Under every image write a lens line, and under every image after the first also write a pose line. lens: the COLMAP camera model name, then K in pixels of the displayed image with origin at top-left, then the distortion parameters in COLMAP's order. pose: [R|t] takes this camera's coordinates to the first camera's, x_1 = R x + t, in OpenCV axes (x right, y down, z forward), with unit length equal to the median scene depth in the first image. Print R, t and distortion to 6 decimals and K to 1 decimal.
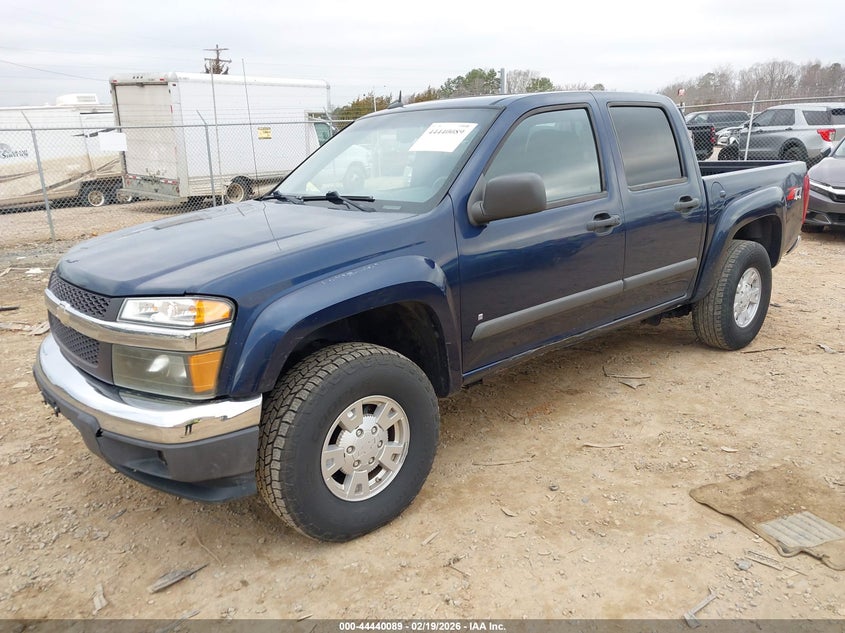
lens RADIAL K [[654.6, 0, 422.5], [0, 654.6, 316.5], [0, 0, 1]] dist [0.005856, -0.000755]
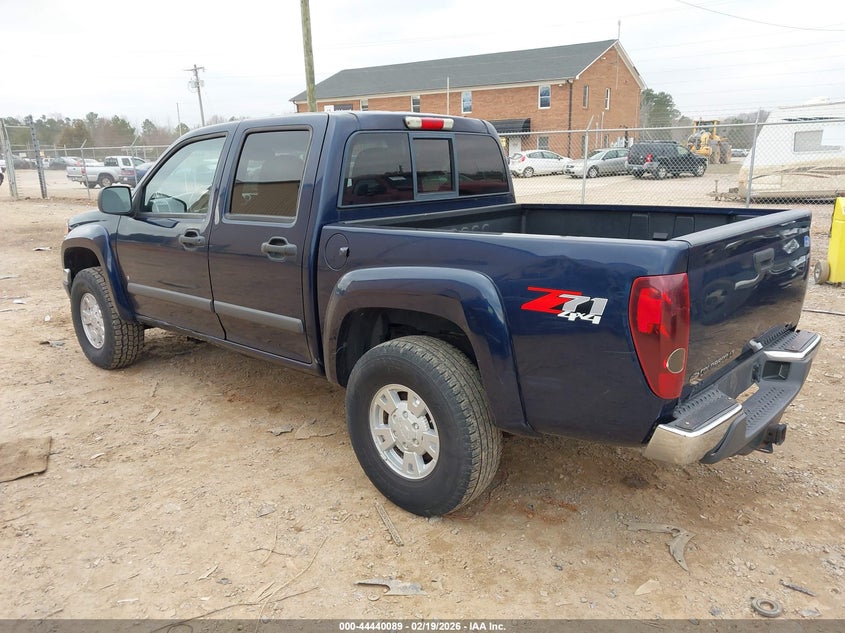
lens RADIAL K [[654.6, 0, 422.5], [0, 654.6, 316.5], [0, 0, 1]] dist [0.005856, -0.000755]
pose [[0.119468, 0.252453, -0.960206, 1.335533], [-0.241127, 0.945554, 0.218600, -0.331661], [0.963112, 0.205416, 0.173837, 1.139408]]
